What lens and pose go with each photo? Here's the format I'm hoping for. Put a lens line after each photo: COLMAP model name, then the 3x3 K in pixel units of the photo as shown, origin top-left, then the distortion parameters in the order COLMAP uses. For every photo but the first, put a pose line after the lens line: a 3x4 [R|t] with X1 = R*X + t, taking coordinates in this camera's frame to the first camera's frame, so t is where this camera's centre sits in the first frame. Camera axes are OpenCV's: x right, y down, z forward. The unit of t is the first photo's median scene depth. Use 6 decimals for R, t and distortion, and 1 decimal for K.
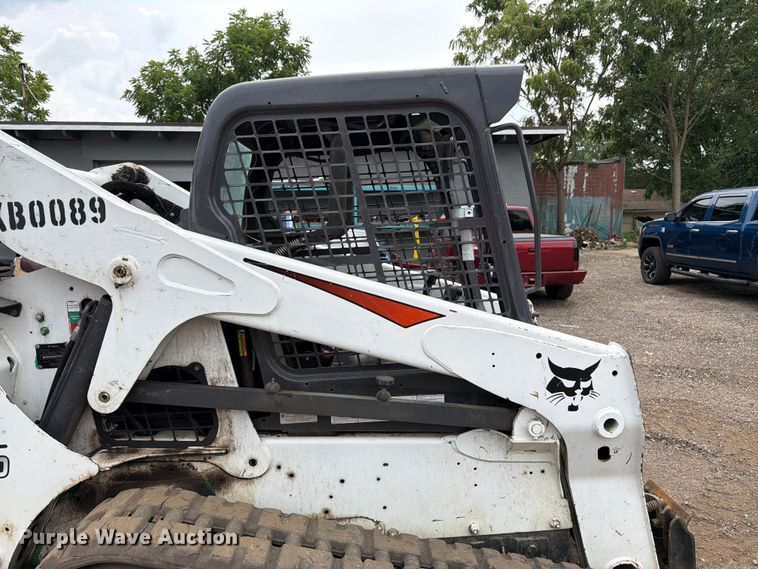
lens RADIAL K [[564.5, 0, 367.7], [0, 564.5, 277.3], [0, 0, 1]] dist [0.022525, -0.024042]
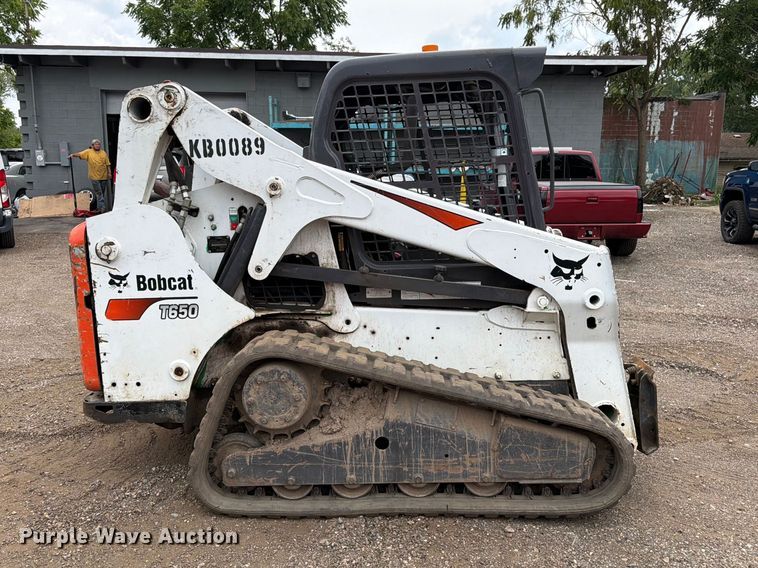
lens RADIAL K [[725.8, 0, 355.7], [0, 725.8, 295.9], [0, 0, 1]] dist [0.037759, 0.000000]
pose [[0.997996, 0.029322, -0.056074, -0.078525], [-0.025078, 0.996873, 0.074940, 0.116329], [0.058096, -0.073384, 0.995610, -0.862739]]
